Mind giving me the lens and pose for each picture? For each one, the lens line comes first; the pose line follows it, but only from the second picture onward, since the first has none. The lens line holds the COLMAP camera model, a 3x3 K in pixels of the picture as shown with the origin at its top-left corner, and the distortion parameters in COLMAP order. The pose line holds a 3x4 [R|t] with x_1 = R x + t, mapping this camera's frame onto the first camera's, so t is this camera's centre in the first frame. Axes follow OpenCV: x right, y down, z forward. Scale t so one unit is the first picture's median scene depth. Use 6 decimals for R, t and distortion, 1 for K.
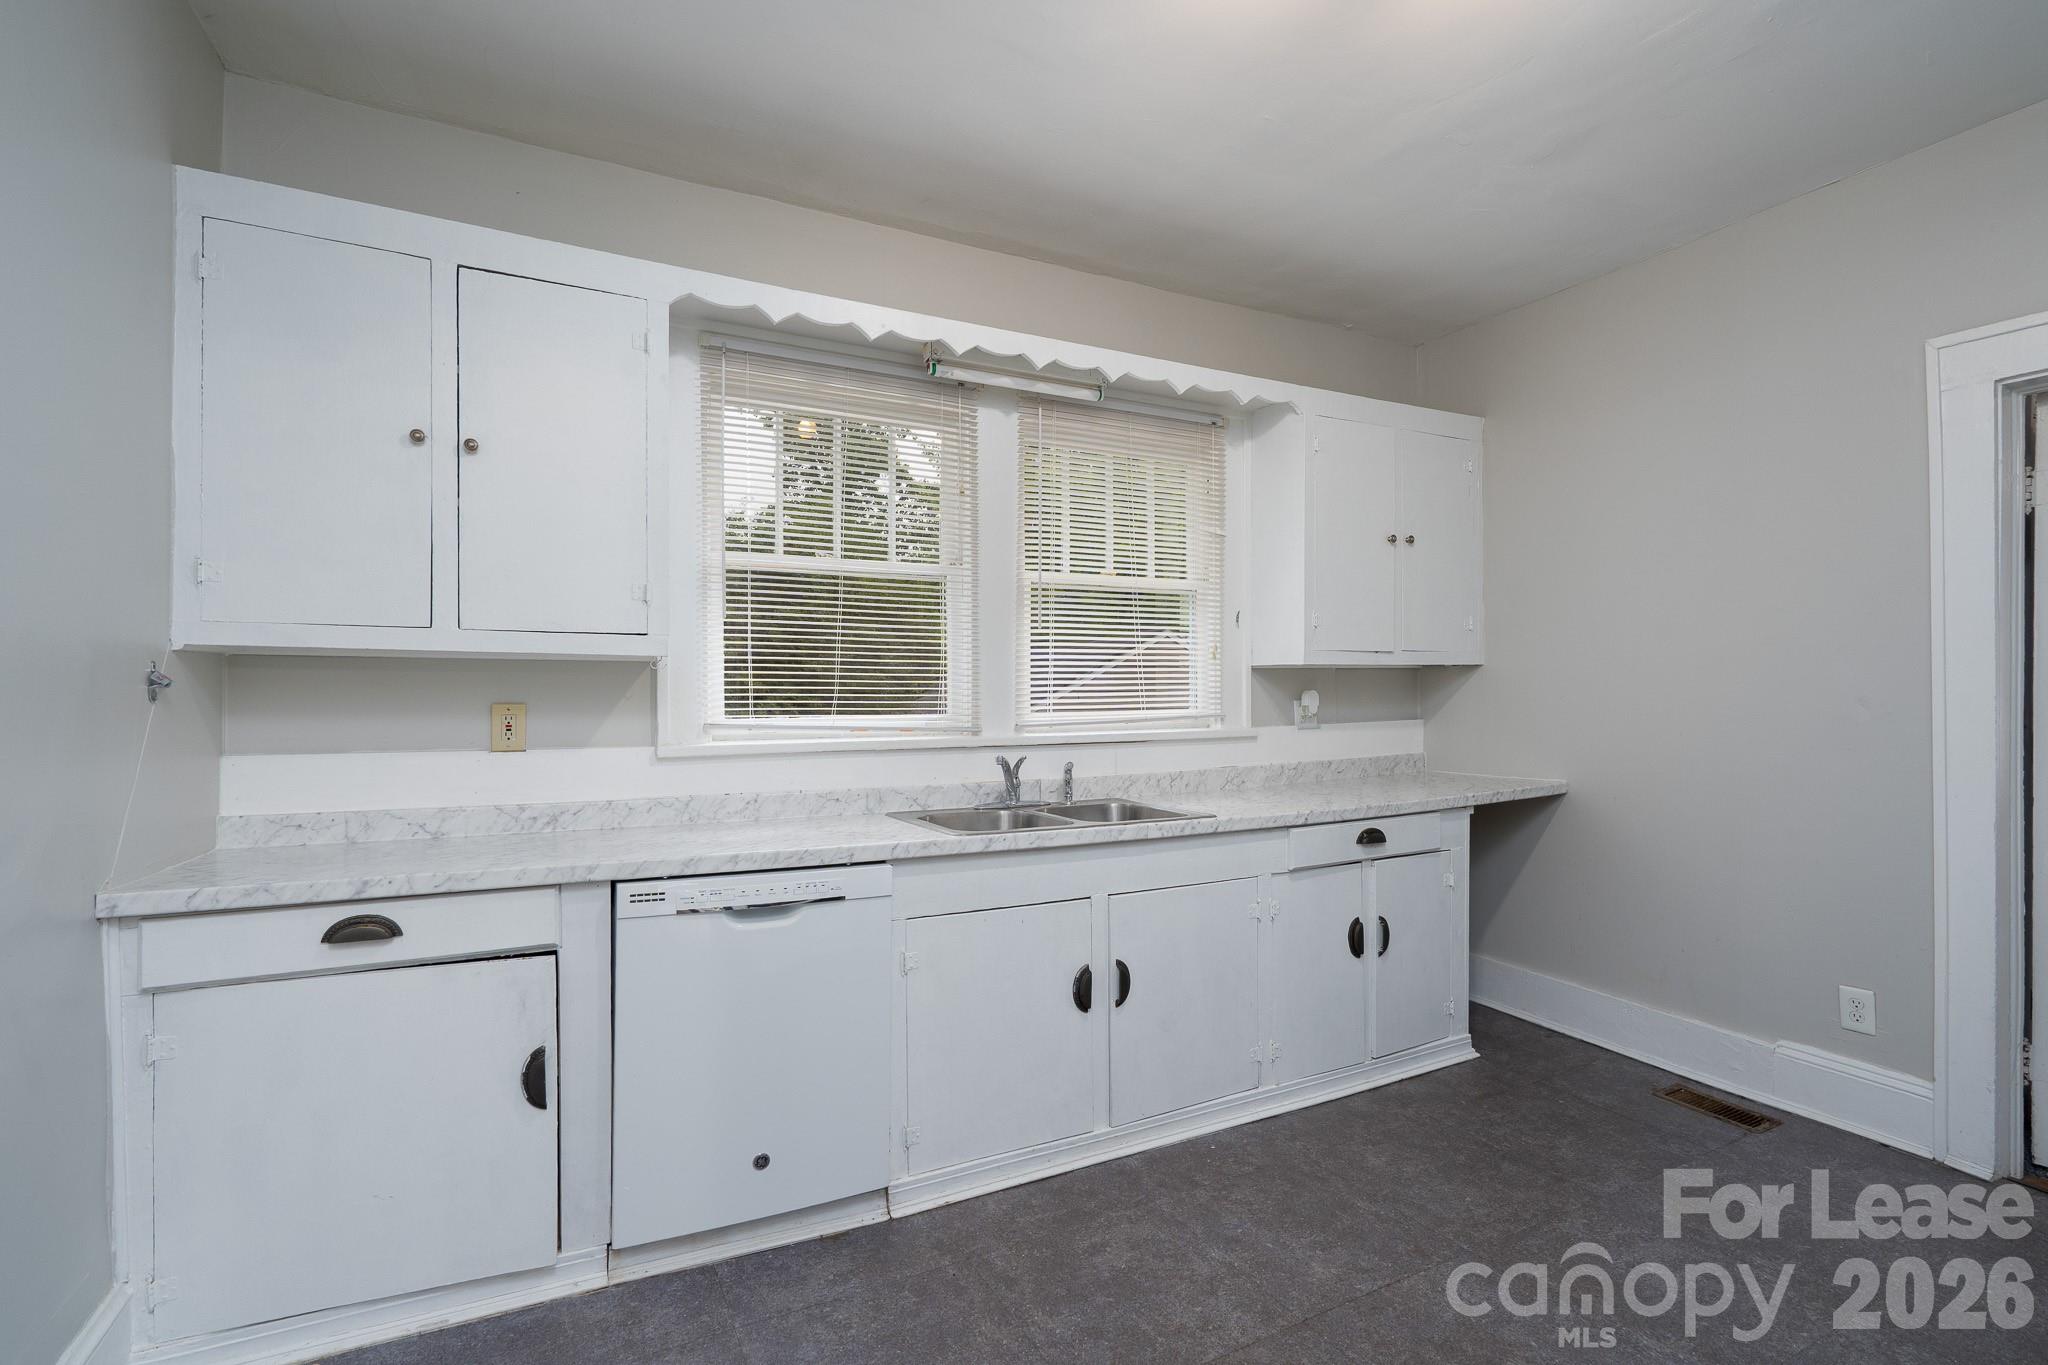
lens RADIAL K [[940.8, 0, 1020.3], [0, 940.8, 689.1], [0, 0, 1]] dist [-0.003138, 0.000290]
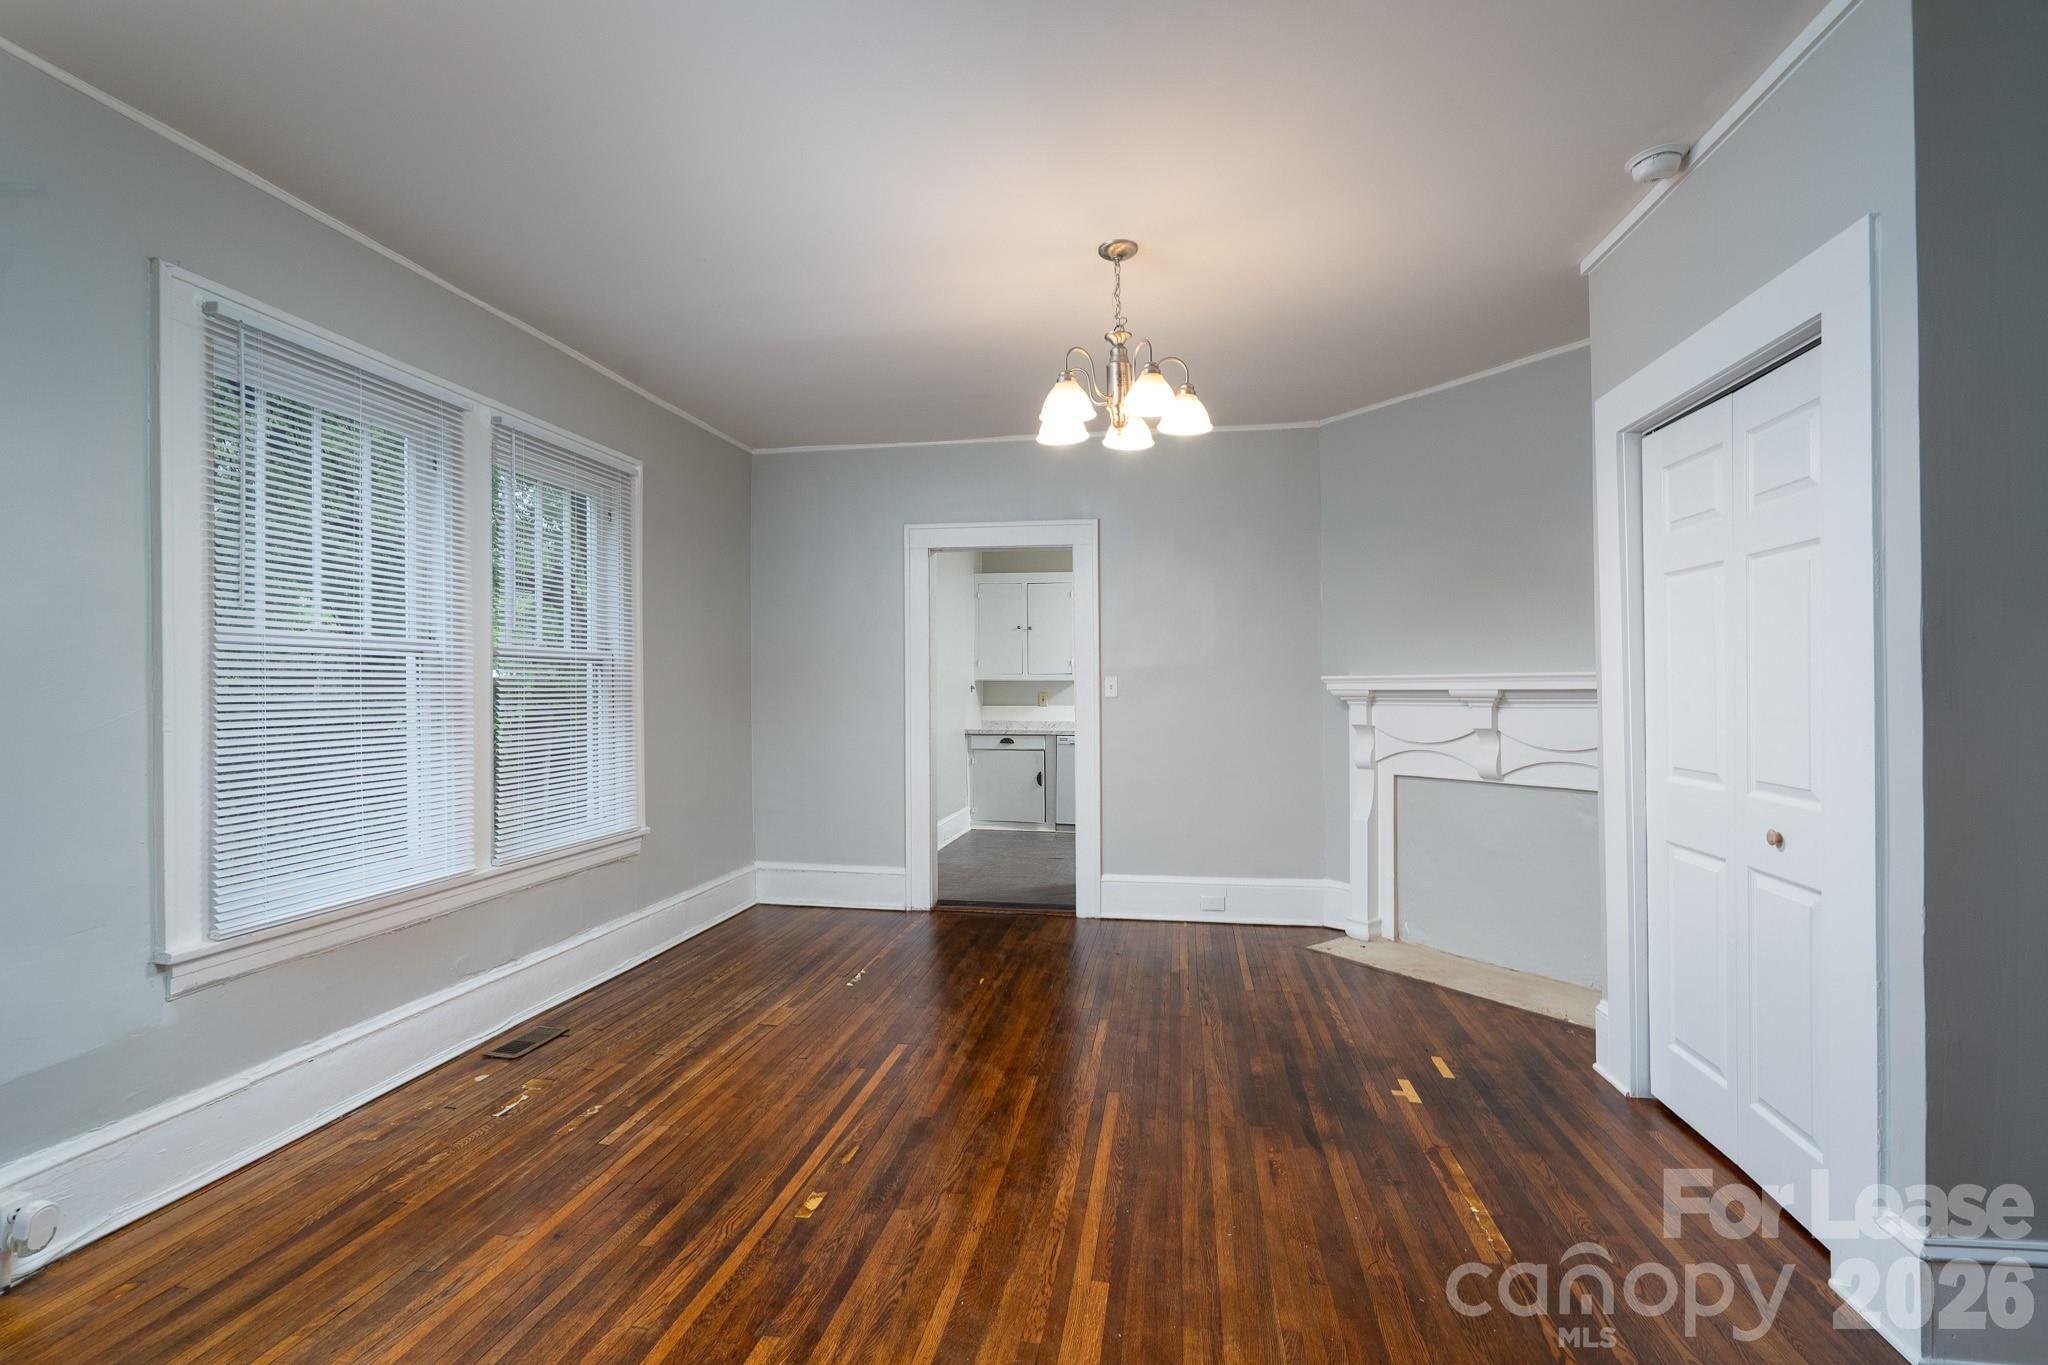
lens RADIAL K [[1004.3, 0, 992.4], [0, 1004.3, 682.1], [0, 0, 1]] dist [-0.003517, 0.000062]
pose [[0.786821, -0.008798, -0.617118, 1.461629], [0.003827, 0.999949, -0.009377, 0.006194], [0.617169, 0.005016, 0.786815, -1.870128]]
